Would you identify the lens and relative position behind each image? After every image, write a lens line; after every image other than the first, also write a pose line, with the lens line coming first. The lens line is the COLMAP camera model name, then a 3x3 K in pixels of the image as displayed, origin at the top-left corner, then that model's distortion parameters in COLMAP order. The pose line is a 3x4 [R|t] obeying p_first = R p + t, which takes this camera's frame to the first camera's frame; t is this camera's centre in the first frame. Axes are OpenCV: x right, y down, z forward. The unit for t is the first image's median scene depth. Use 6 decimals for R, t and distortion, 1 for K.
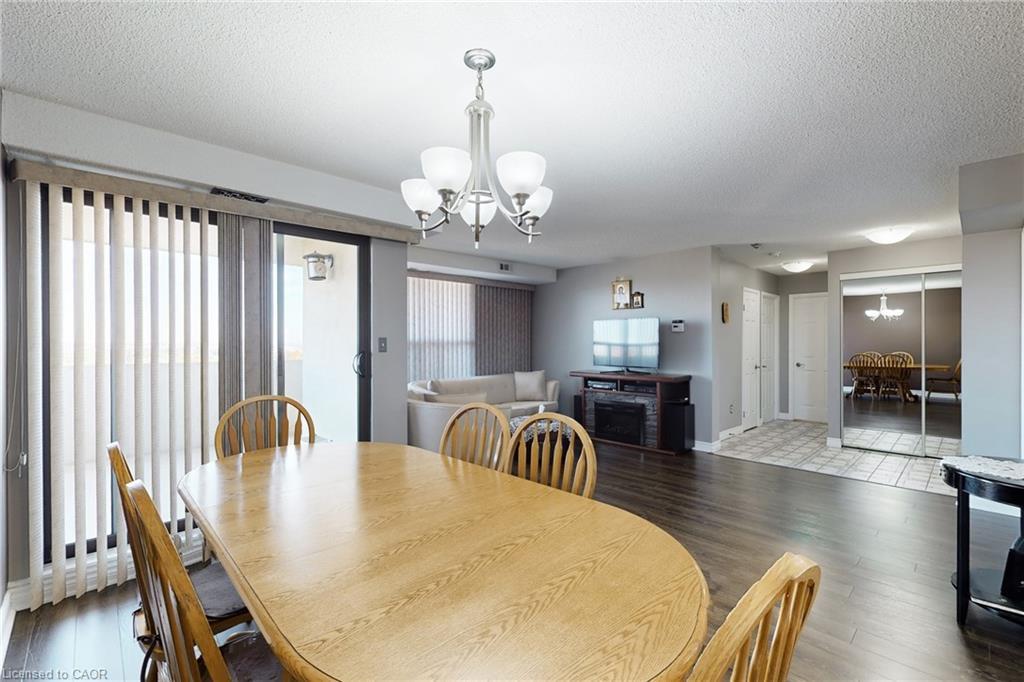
lens RADIAL K [[454.8, 0, 517.5], [0, 454.8, 340.3], [0, 0, 1]] dist [-0.002336, 0.000218]
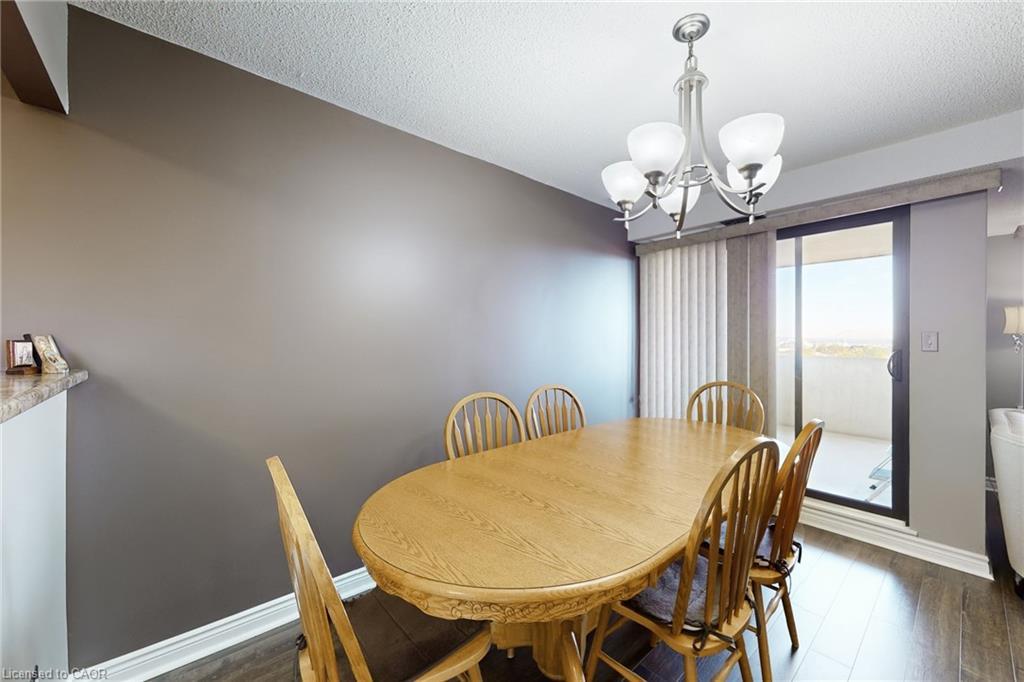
lens RADIAL K [[404.0, 0, 550.5], [0, 404.0, 338.4], [0, 0, 1]] dist [0.000977, 0.000135]
pose [[-0.026615, -0.000782, -0.999645, 0.227741], [0.002945, 0.999995, -0.000861, 0.001814], [0.999641, -0.002967, -0.026612, 0.227162]]
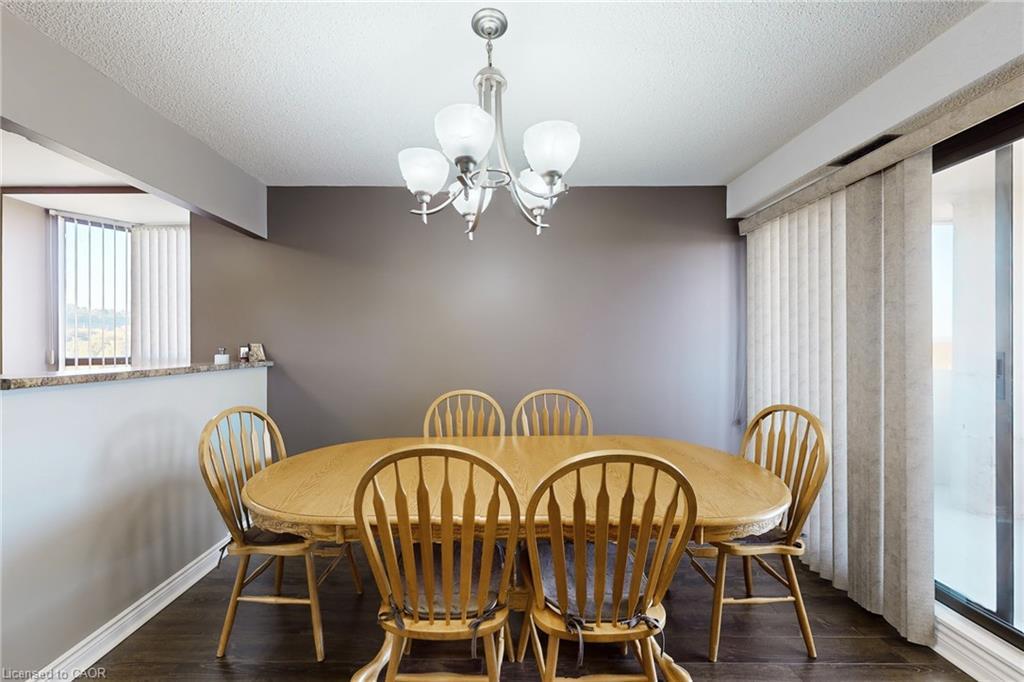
lens RADIAL K [[399.5, 0, 489.7], [0, 399.5, 349.1], [0, 0, 1]] dist [-0.000739, -0.000228]
pose [[-0.706471, 0.003775, -0.707732, 0.130236], [0.004961, 0.999988, 0.000382, 0.007261], [0.707725, -0.003241, -0.706481, 0.505785]]
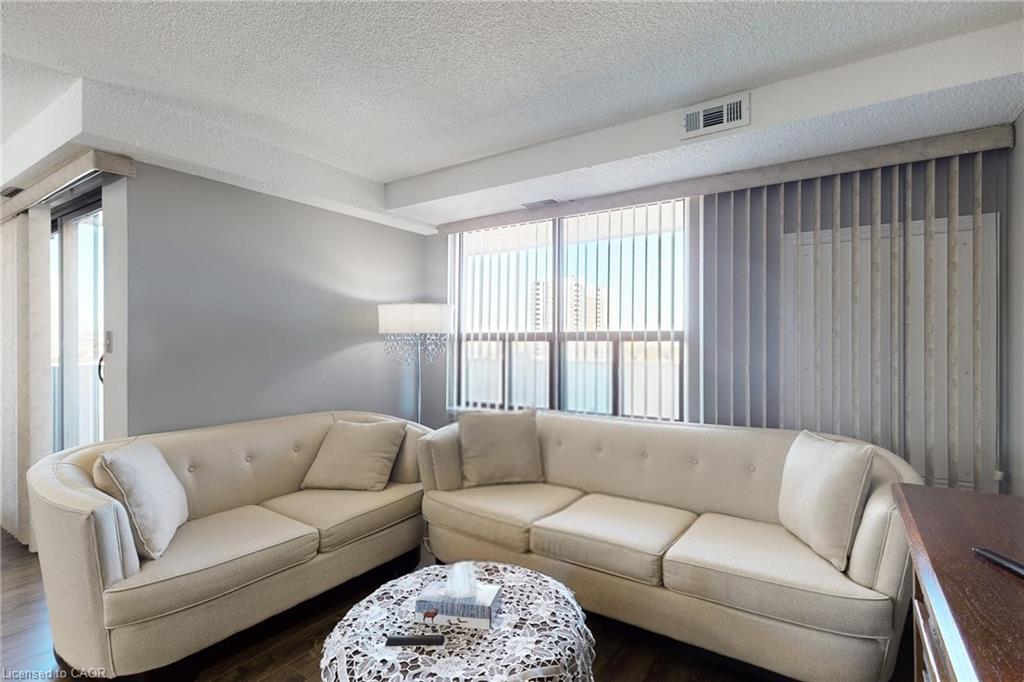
lens RADIAL K [[454.8, 0, 516.8], [0, 454.8, 339.6], [0, 0, 1]] dist [-0.002336, 0.000218]
pose [[0.192887, -0.001190, -0.981220, 0.311343], [0.001369, 0.999999, -0.000943, 0.005782], [0.981220, -0.001161, 0.192889, 0.884804]]
